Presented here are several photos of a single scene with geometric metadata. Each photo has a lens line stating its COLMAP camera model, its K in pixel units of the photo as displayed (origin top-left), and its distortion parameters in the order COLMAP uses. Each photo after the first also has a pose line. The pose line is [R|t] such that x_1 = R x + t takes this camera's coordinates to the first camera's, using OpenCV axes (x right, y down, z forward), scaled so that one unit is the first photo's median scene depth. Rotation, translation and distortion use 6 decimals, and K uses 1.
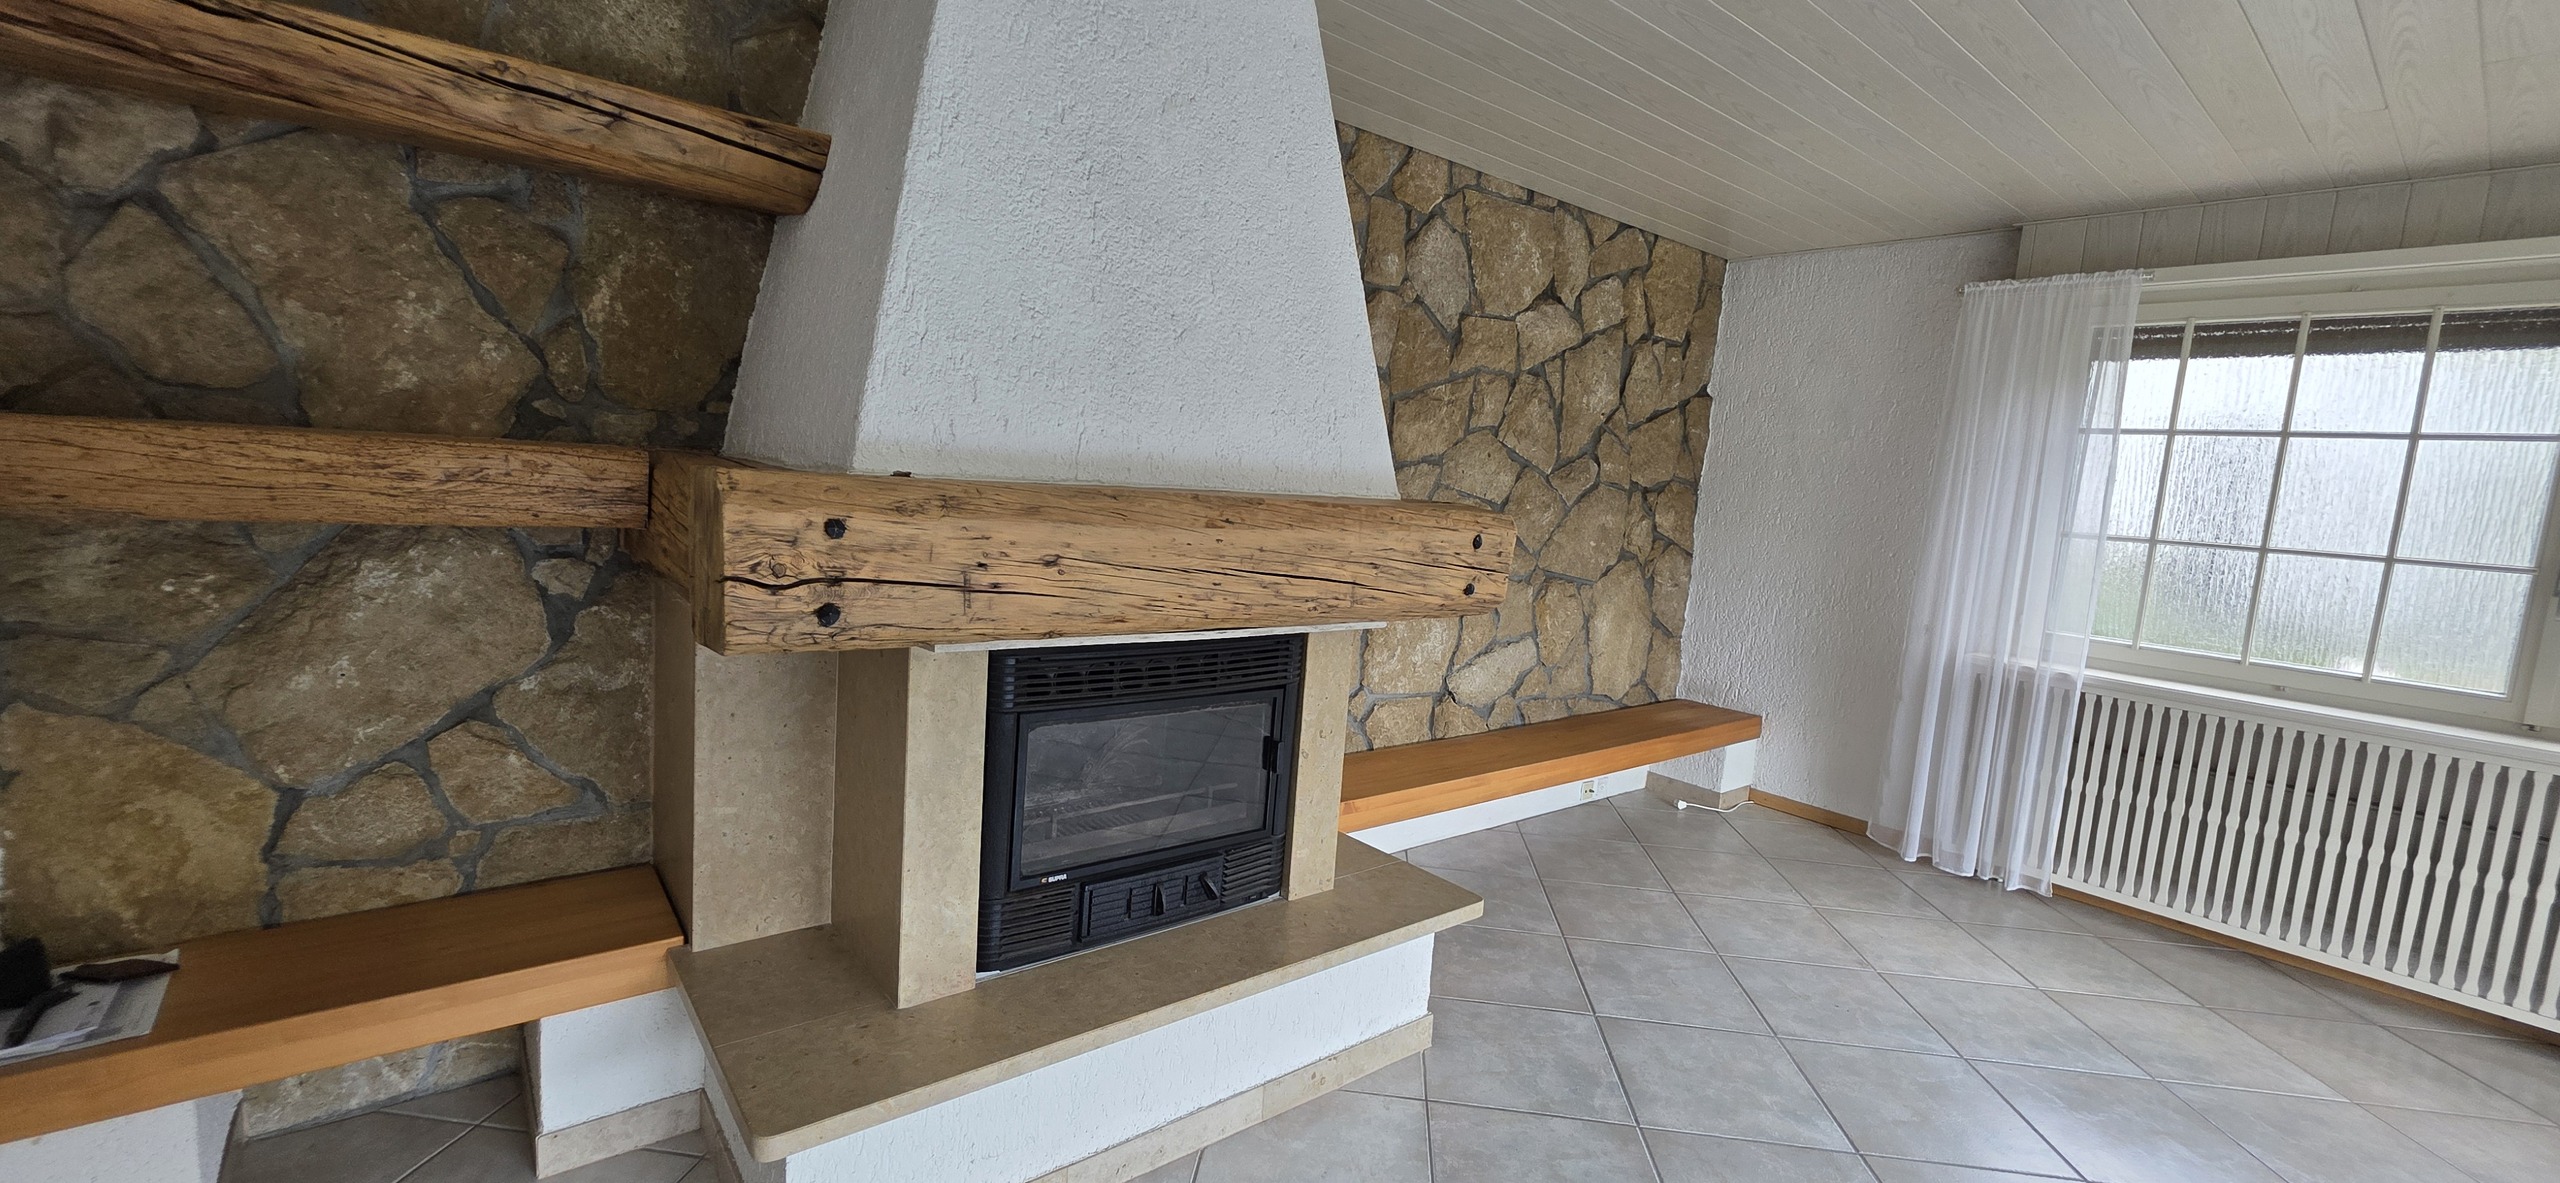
lens RADIAL K [[1023.4, 0, 1273.6], [0, 1023.4, 595.0], [0, 0, 1]] dist [0.002521, -0.000980]
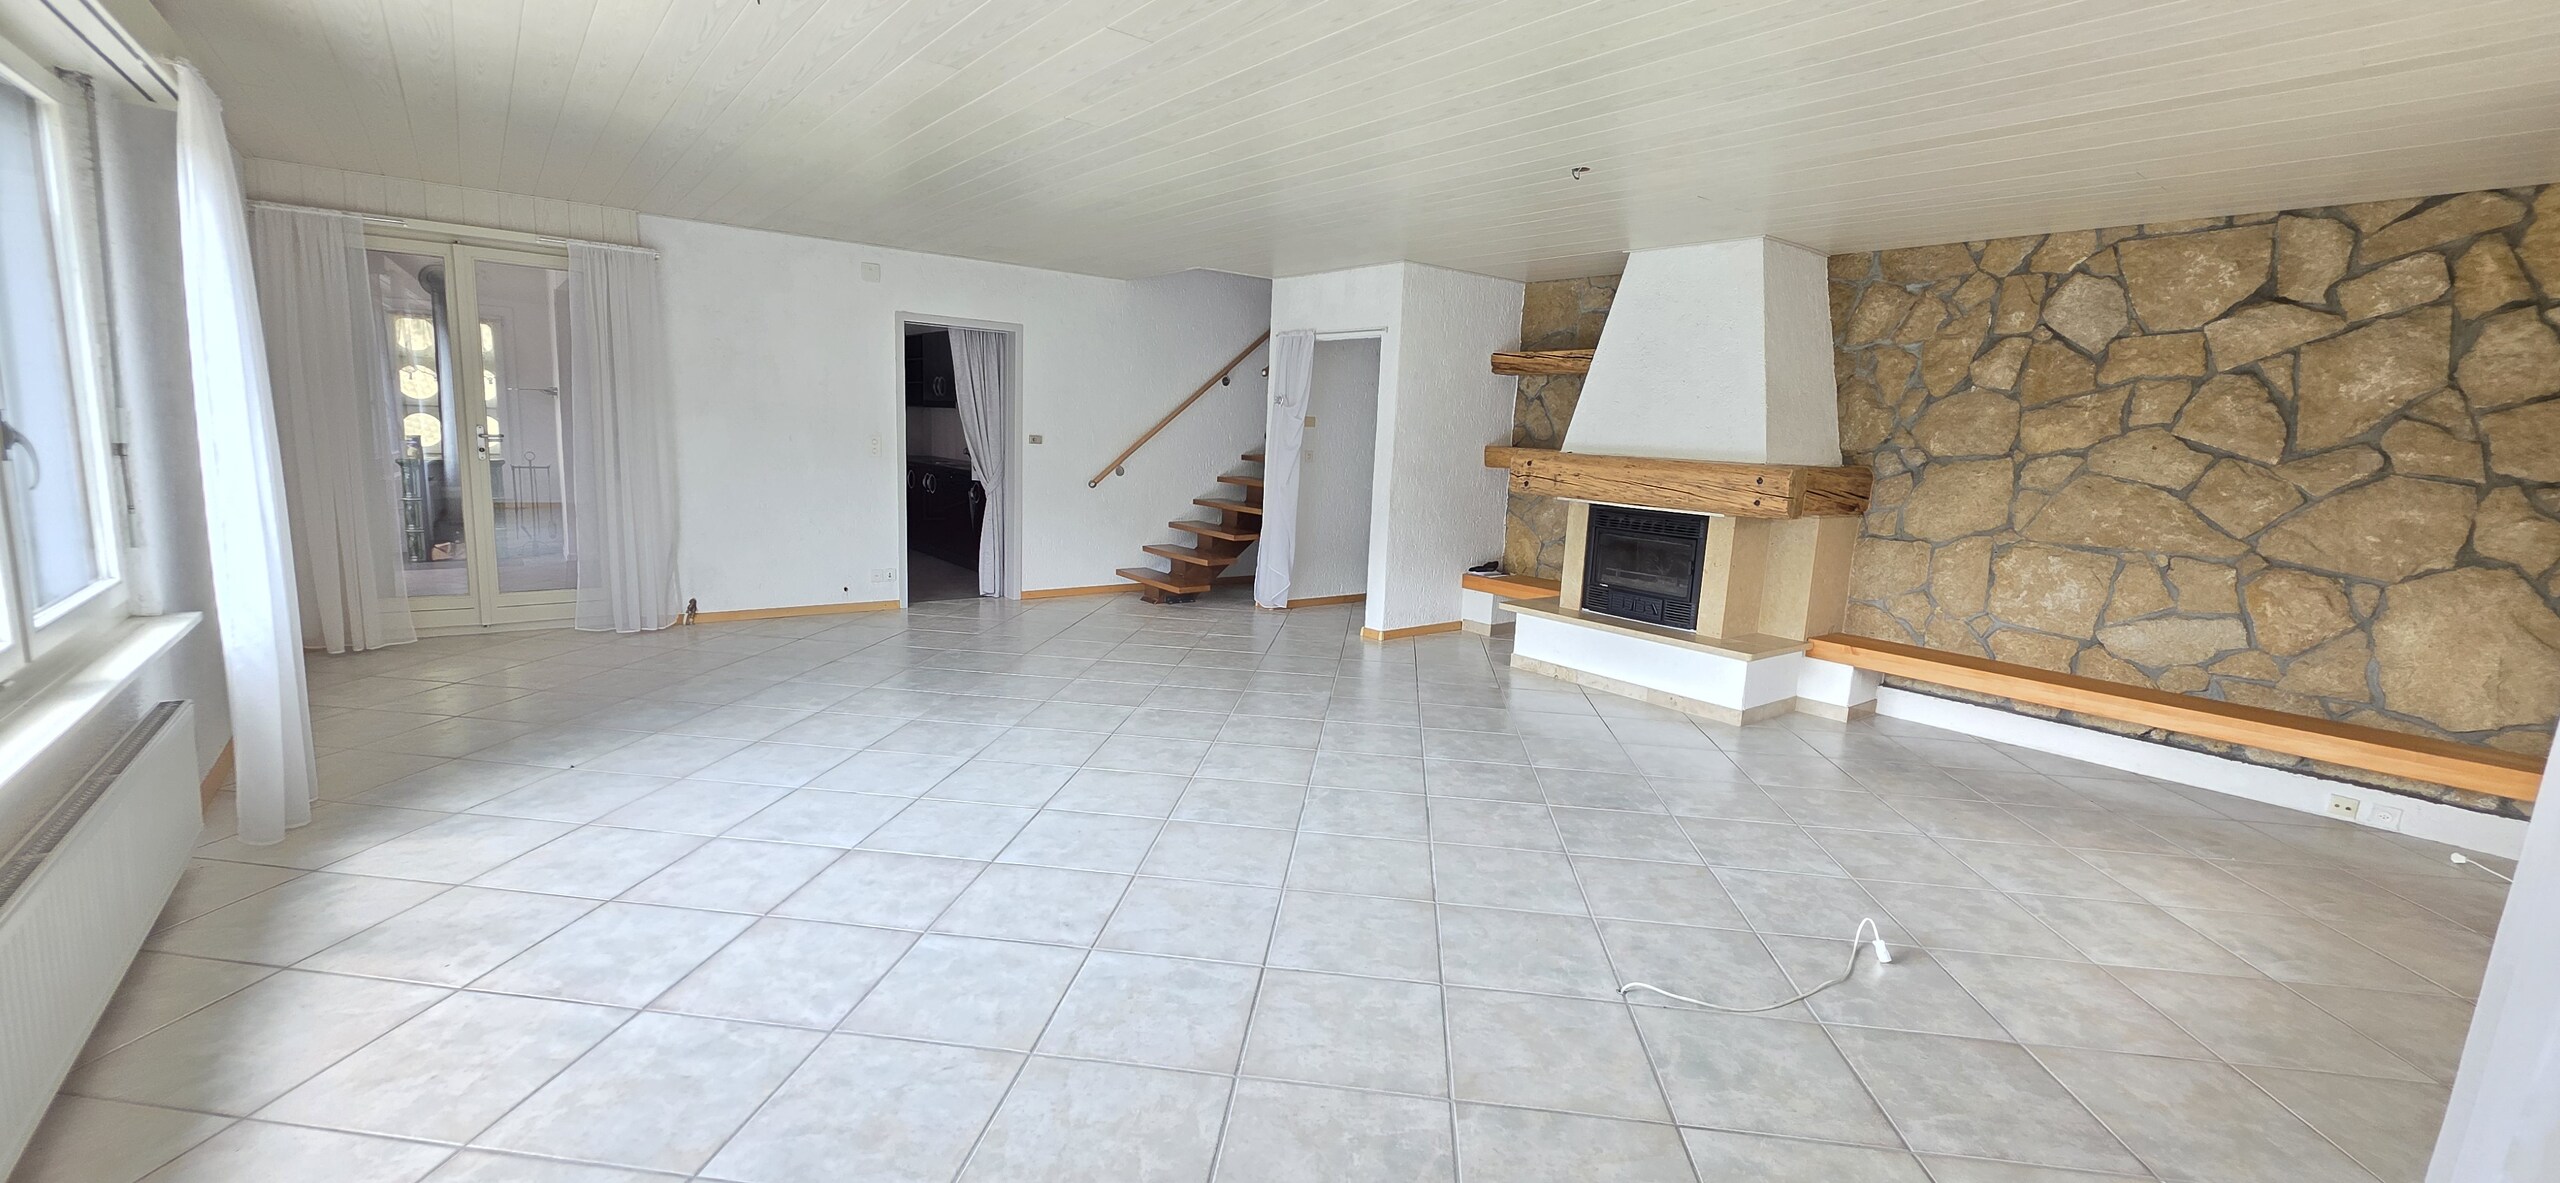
lens RADIAL K [[1023.4, 0, 1283.9], [0, 1023.4, 584.8], [0, 0, 1]] dist [0.002521, -0.000980]
pose [[-0.007116, 0.082642, -0.996554, 1.494375], [-0.168870, 0.982167, 0.082654, 0.097245], [0.985613, 0.168876, 0.006967, 0.022090]]
